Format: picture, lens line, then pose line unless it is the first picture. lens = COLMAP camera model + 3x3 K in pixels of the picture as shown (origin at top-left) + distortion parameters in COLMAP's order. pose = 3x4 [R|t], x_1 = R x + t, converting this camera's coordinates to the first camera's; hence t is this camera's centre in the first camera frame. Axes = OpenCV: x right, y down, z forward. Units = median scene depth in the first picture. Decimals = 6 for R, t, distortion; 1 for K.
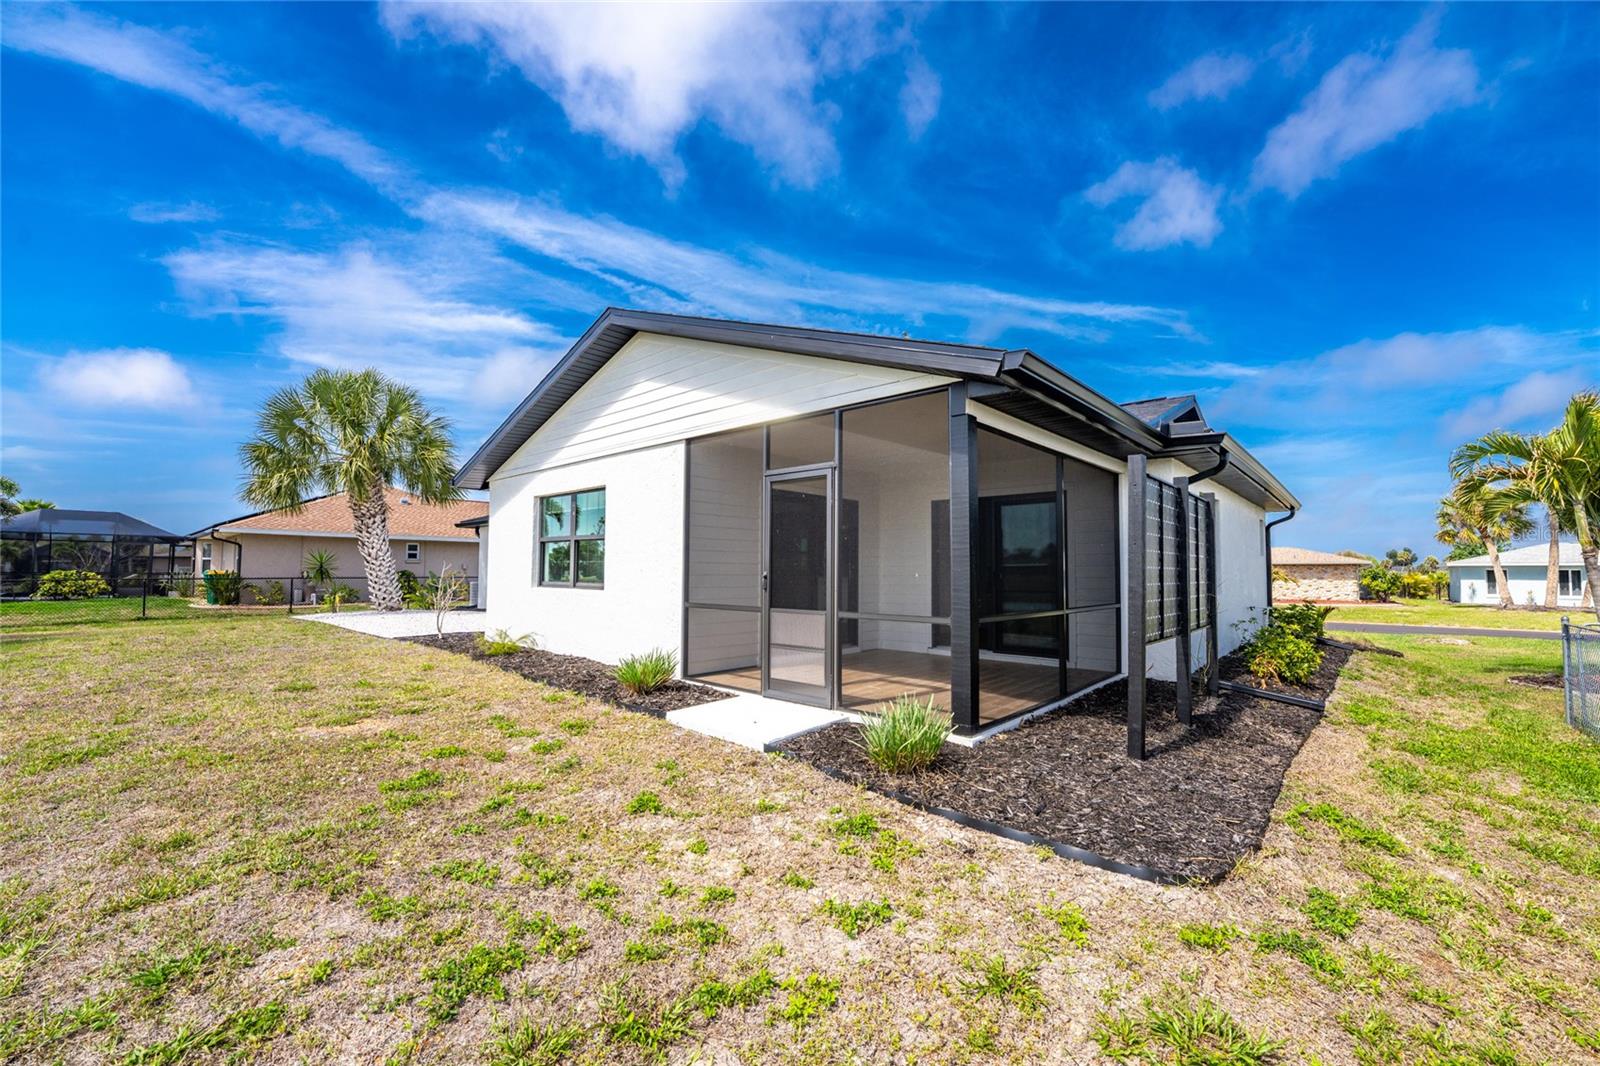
lens RADIAL K [[658.5, 0, 801.4], [0, 658.5, 528.4], [0, 0, 1]] dist [-0.031346, 0.004042]
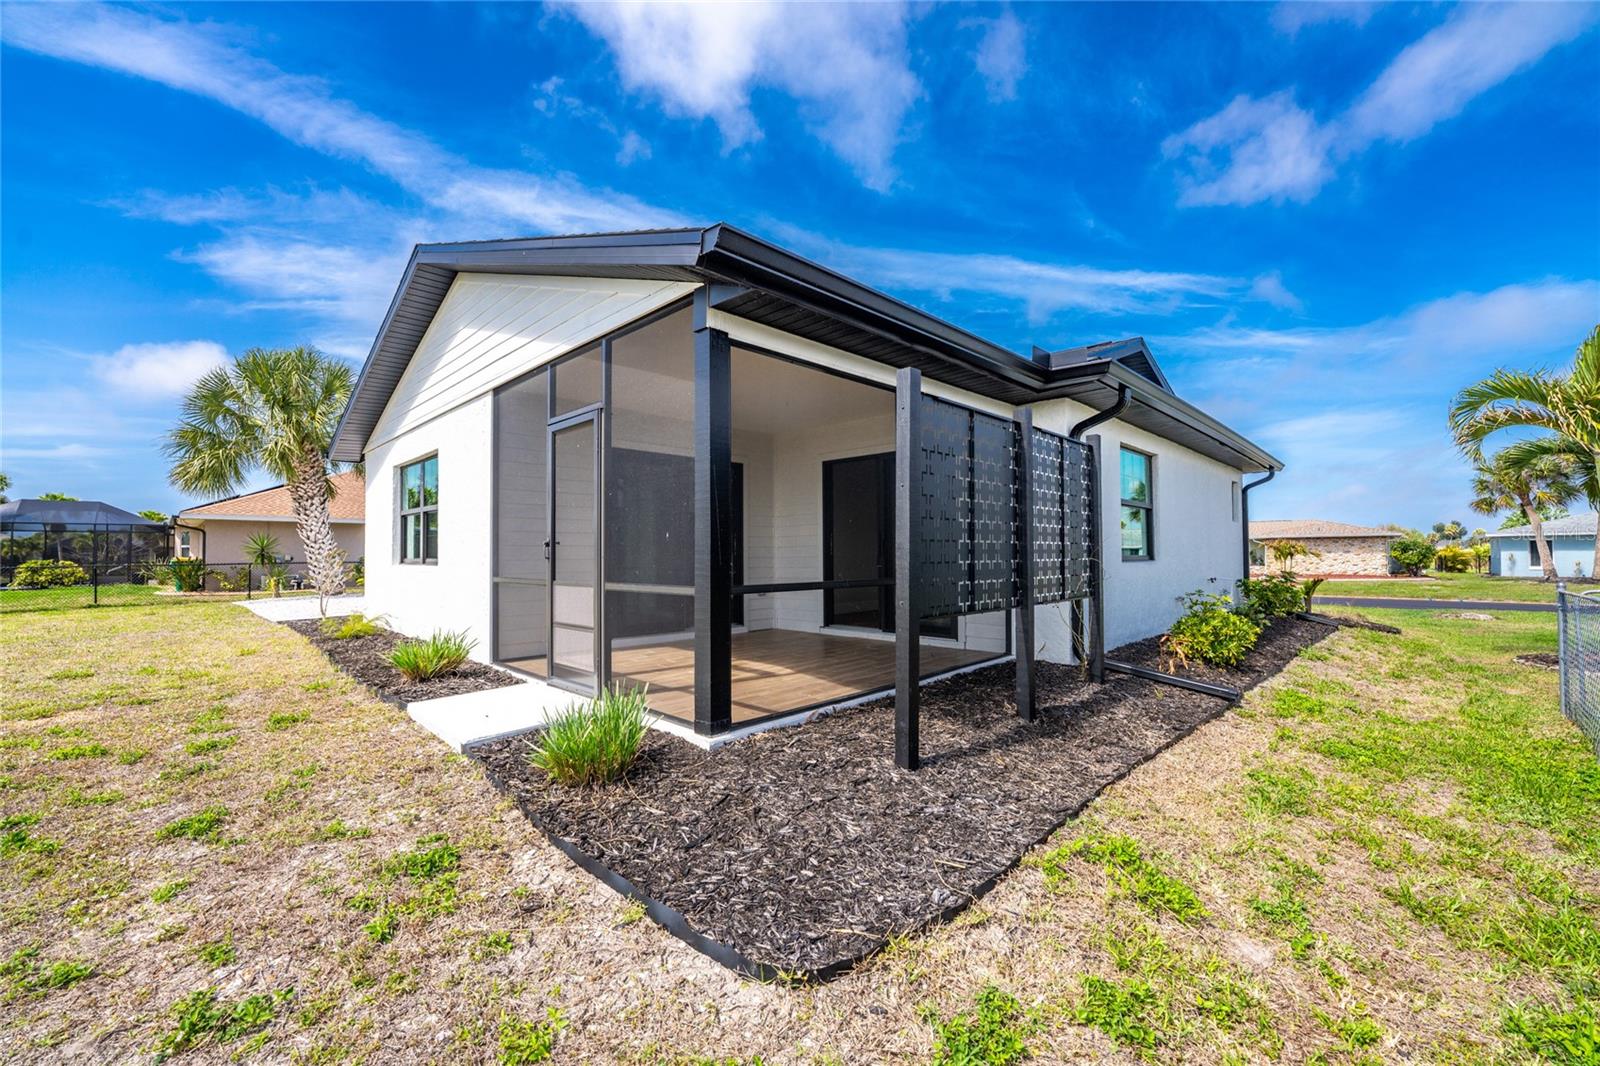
lens RADIAL K [[658.5, 0, 801.0], [0, 658.5, 538.8], [0, 0, 1]] dist [-0.031346, 0.004042]
pose [[0.998965, -0.014772, -0.043026, 0.270777], [0.016603, 0.998958, 0.042521, 0.031662], [0.042353, -0.043191, 0.998169, 0.149916]]
